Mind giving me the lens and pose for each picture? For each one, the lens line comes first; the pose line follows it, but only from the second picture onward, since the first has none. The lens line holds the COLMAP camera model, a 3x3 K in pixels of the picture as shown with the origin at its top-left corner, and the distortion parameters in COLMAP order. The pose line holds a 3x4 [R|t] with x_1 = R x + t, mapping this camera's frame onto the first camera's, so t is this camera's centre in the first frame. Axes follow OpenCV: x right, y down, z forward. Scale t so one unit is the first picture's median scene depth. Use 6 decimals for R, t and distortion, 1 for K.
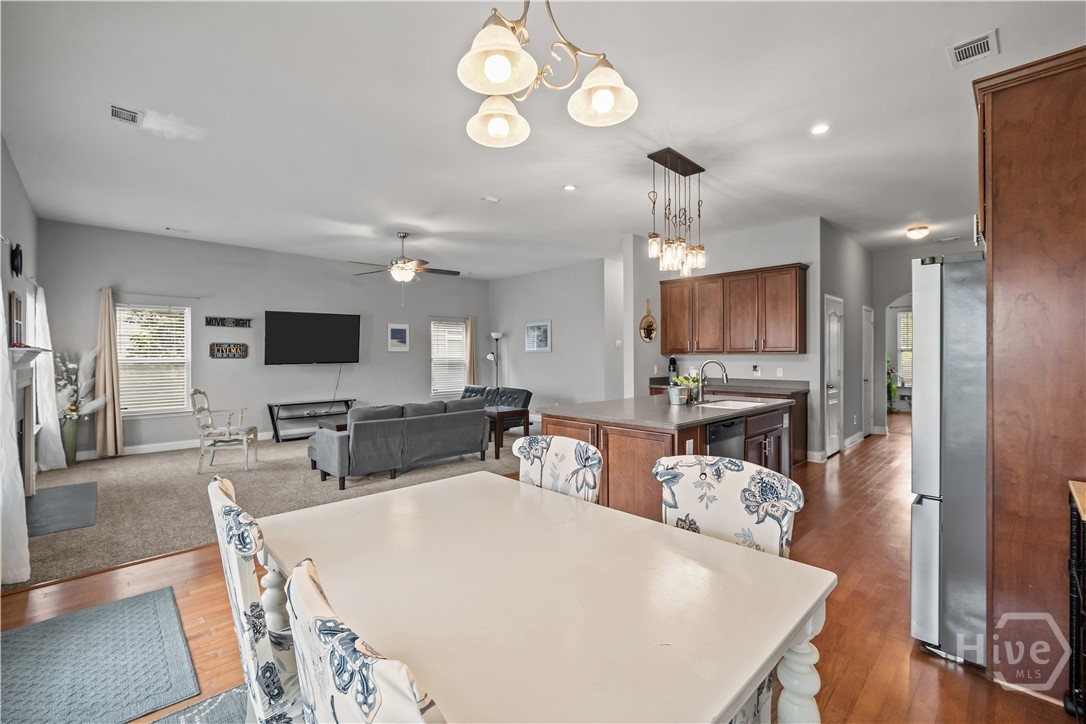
lens RADIAL K [[462.9, 0, 540.9], [0, 462.9, 347.6], [0, 0, 1]] dist [-0.001003, -0.000135]
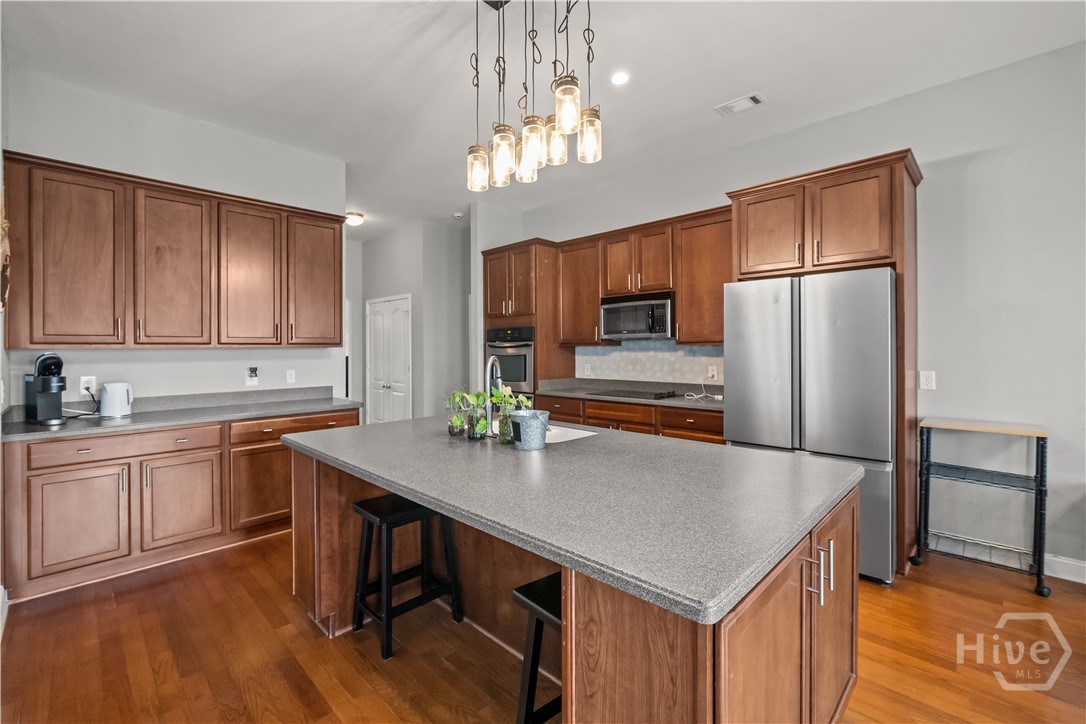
lens RADIAL K [[462.9, 0, 540.9], [0, 462.9, 347.6], [0, 0, 1]] dist [-0.001003, -0.000135]
pose [[-0.030163, -0.001387, 0.999544, -0.139285], [-0.011575, 0.999932, 0.001038, 0.008802], [-0.999478, -0.011538, -0.030177, 0.682502]]
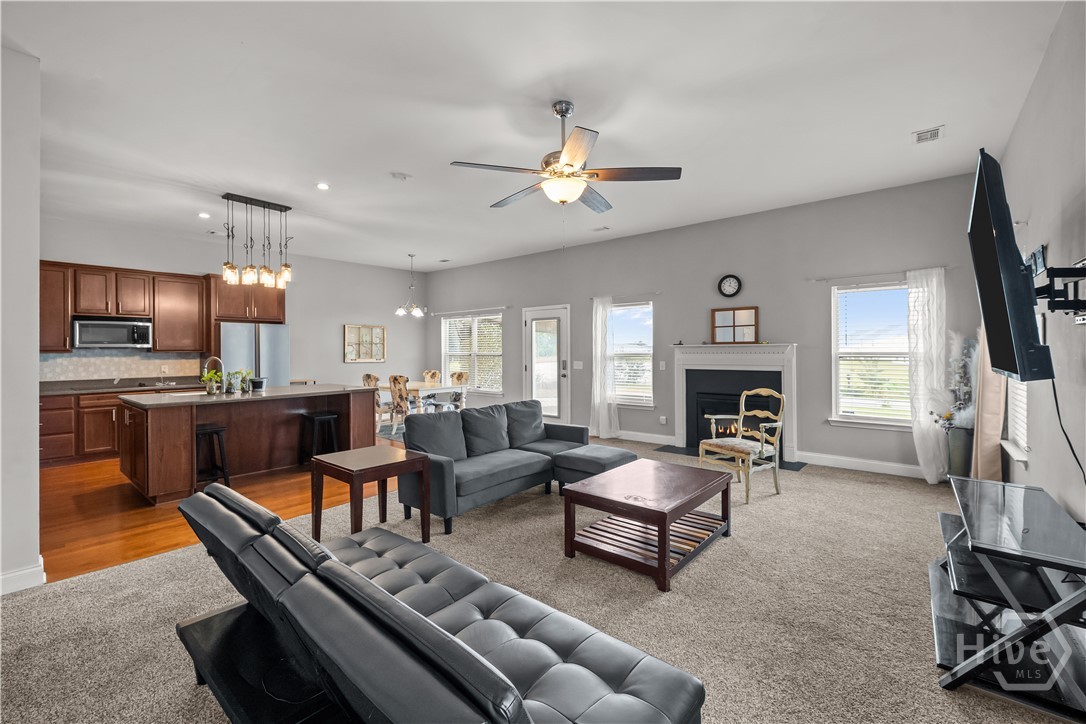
lens RADIAL K [[462.9, 0, 540.9], [0, 462.9, 347.6], [0, 0, 1]] dist [-0.001003, -0.000135]
pose [[-0.992747, 0.001967, -0.120203, -0.216563], [0.004980, 0.999681, -0.024767, 0.022594], [0.120116, -0.025186, -0.992440, 1.560677]]
